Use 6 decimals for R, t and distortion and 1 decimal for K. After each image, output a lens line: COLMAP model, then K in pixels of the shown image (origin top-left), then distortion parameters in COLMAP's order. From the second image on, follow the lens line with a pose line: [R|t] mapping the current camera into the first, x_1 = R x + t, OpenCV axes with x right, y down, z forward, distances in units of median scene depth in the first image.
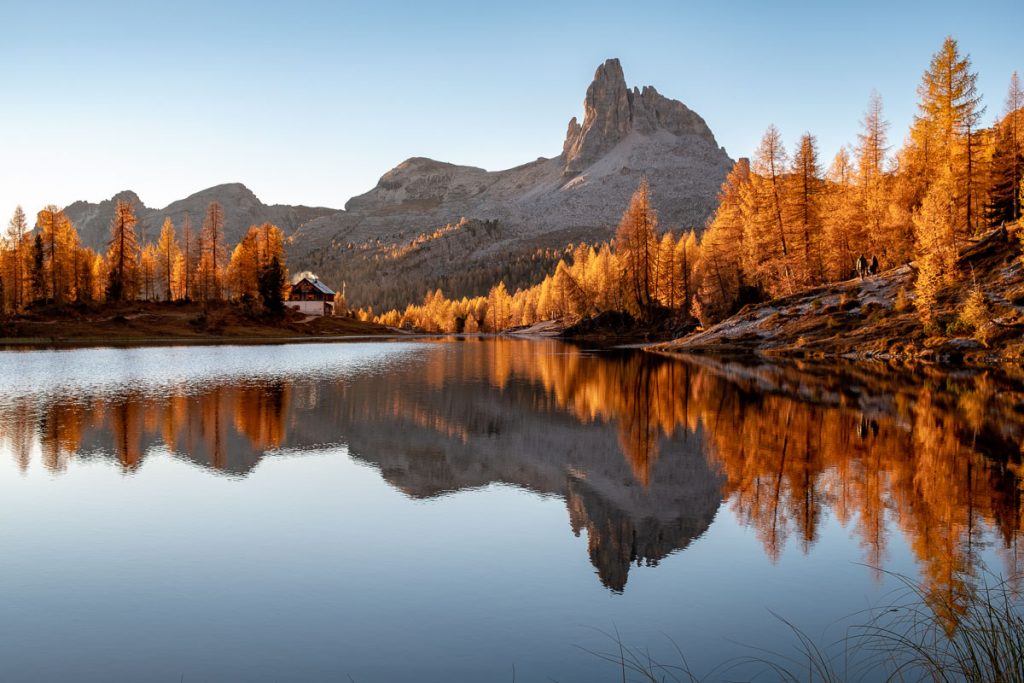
lens RADIAL K [[959.3, 0, 511.1], [0, 959.3, 340.0], [0, 0, 1]] dist [0.005491, 0.000000]
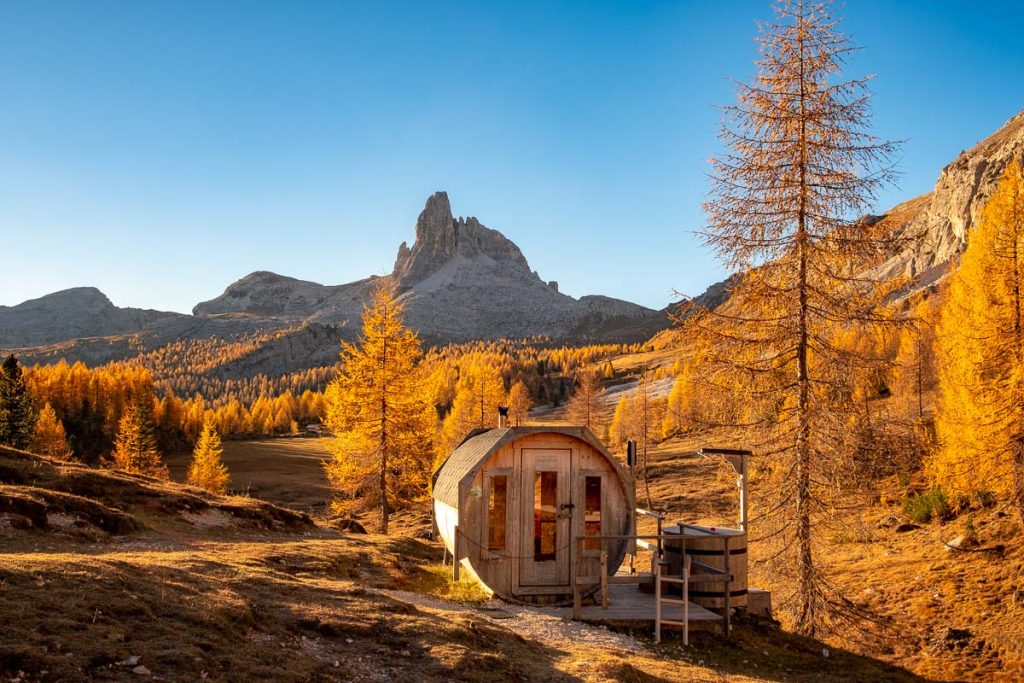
lens RADIAL K [[959.3, 0, 513.4], [0, 959.3, 343.0], [0, 0, 1]] dist [0.005491, 0.000000]
pose [[0.986955, 0.034094, 0.157343, 0.016151], [-0.018304, 0.994745, -0.100734, 0.001472], [-0.159951, 0.096540, 0.982393, -0.123308]]
